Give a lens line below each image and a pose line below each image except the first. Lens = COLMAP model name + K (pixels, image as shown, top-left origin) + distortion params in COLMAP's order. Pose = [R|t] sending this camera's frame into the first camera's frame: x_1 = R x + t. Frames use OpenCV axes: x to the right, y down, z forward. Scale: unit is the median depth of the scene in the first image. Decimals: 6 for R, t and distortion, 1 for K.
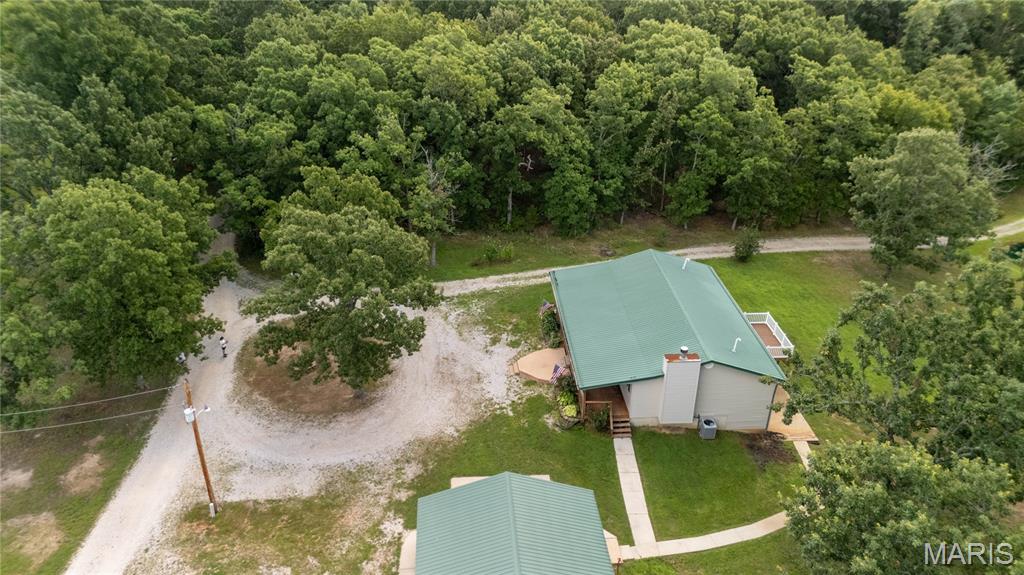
lens RADIAL K [[760.8, 0, 509.0], [0, 760.8, 279.8], [0, 0, 1]] dist [0.050569, -0.024548]
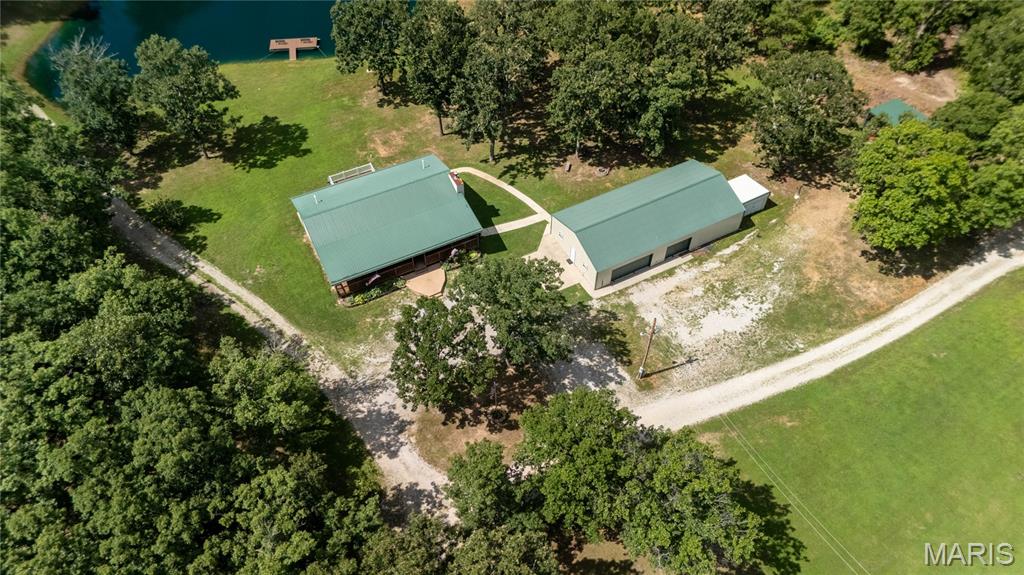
lens RADIAL K [[760.8, 0, 513.5], [0, 760.8, 290.9], [0, 0, 1]] dist [0.050569, -0.024548]
pose [[-0.400342, -0.720358, 0.566402, -0.896886], [0.415101, 0.408484, 0.812916, -1.039872], [-0.816956, 0.560558, 0.135488, 0.735634]]
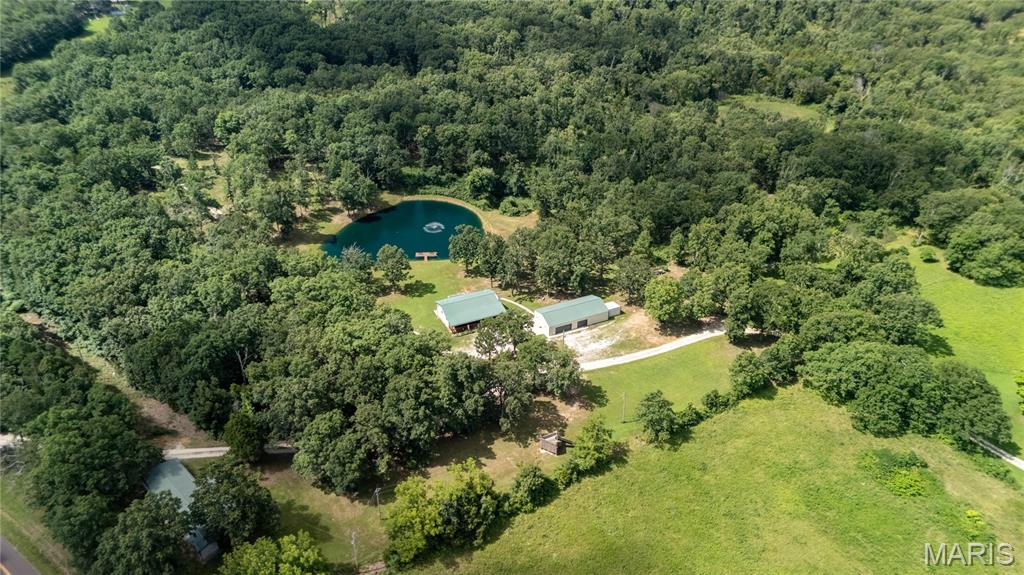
lens RADIAL K [[760.8, 0, 508.2], [0, 760.8, 287.3], [0, 0, 1]] dist [0.050569, -0.024548]
pose [[-0.349568, -0.505081, 0.789110, -3.054489], [0.426226, 0.664315, 0.614018, -2.452204], [-0.834346, 0.550981, -0.016945, 0.914839]]
